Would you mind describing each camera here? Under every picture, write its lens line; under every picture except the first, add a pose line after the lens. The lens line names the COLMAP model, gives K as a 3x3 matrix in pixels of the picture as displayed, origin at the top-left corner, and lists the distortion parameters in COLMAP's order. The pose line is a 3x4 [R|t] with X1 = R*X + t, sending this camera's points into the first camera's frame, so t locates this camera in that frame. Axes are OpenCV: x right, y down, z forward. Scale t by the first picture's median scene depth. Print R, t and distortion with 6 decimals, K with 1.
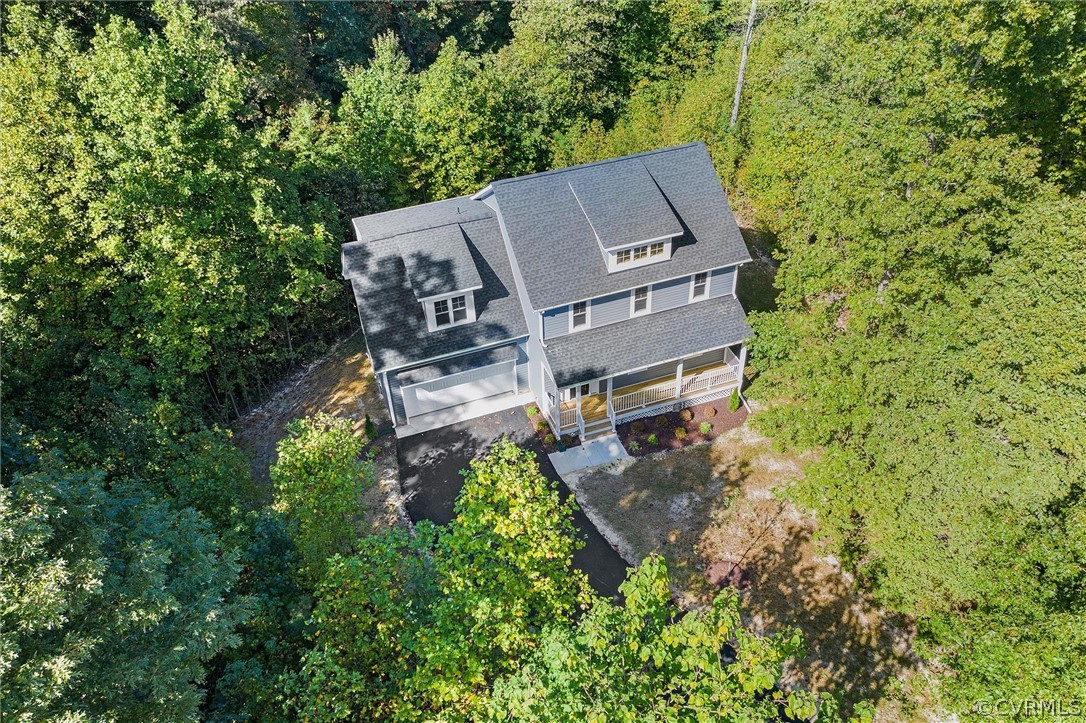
lens RADIAL K [[847.0, 0, 543.0], [0, 847.0, 361.5], [0, 0, 1]] dist [0.000017, -0.001221]
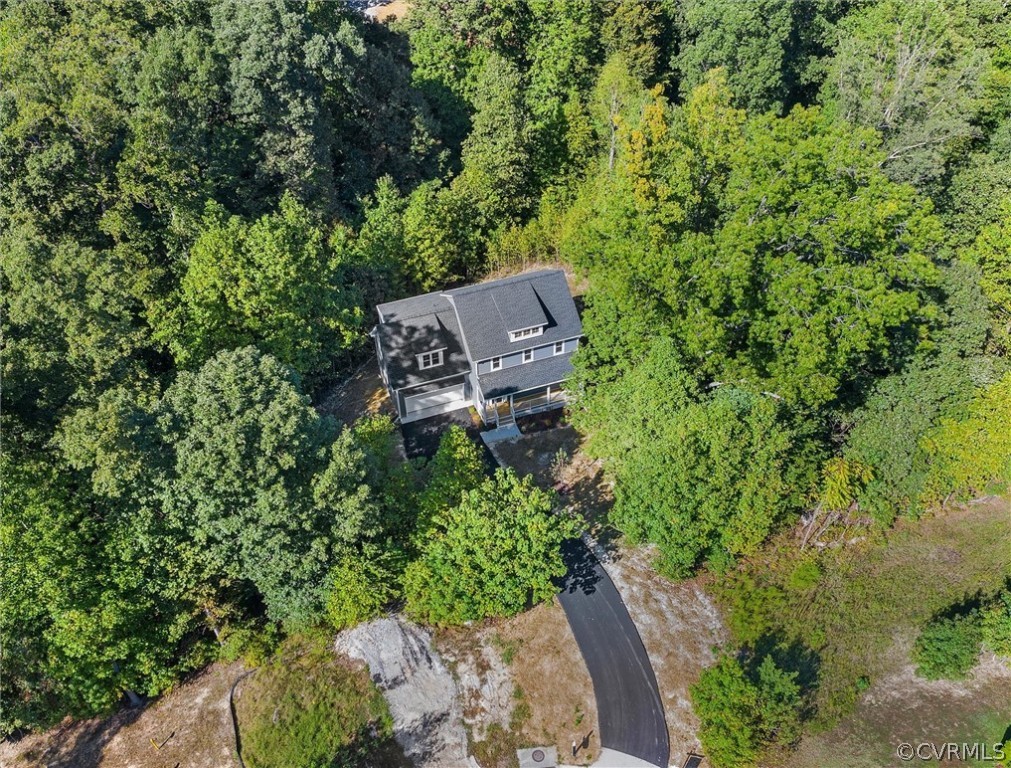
lens RADIAL K [[985.9, 0, 505.5], [0, 985.9, 384.0], [0, 0, 1]] dist [0.005000, 0.001088]
pose [[0.999877, 0.008924, 0.012917, 0.033784], [-0.009574, 0.998647, 0.051120, -0.118573], [-0.012444, -0.051238, 0.998609, -1.254887]]
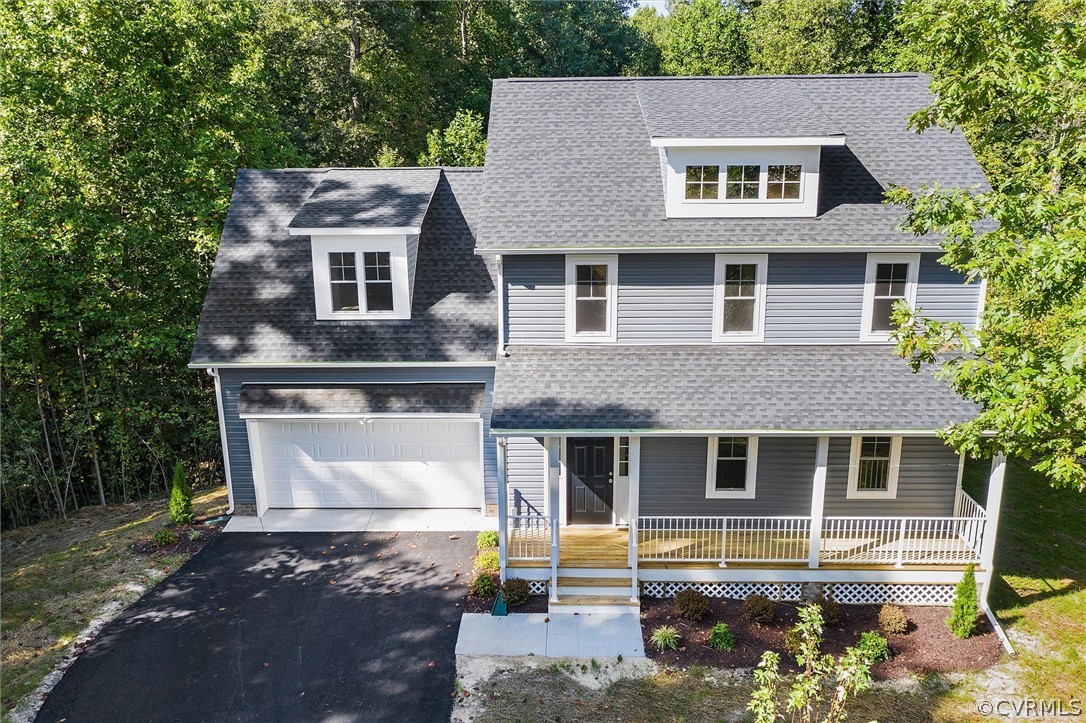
lens RADIAL K [[847.0, 0, 543.0], [0, 847.0, 361.5], [0, 0, 1]] dist [0.000017, -0.001221]
pose [[0.931166, 0.117433, -0.345165, 0.172461], [-0.250272, 0.894313, -0.370902, 0.142868], [0.265130, 0.431756, 0.862144, 0.586977]]
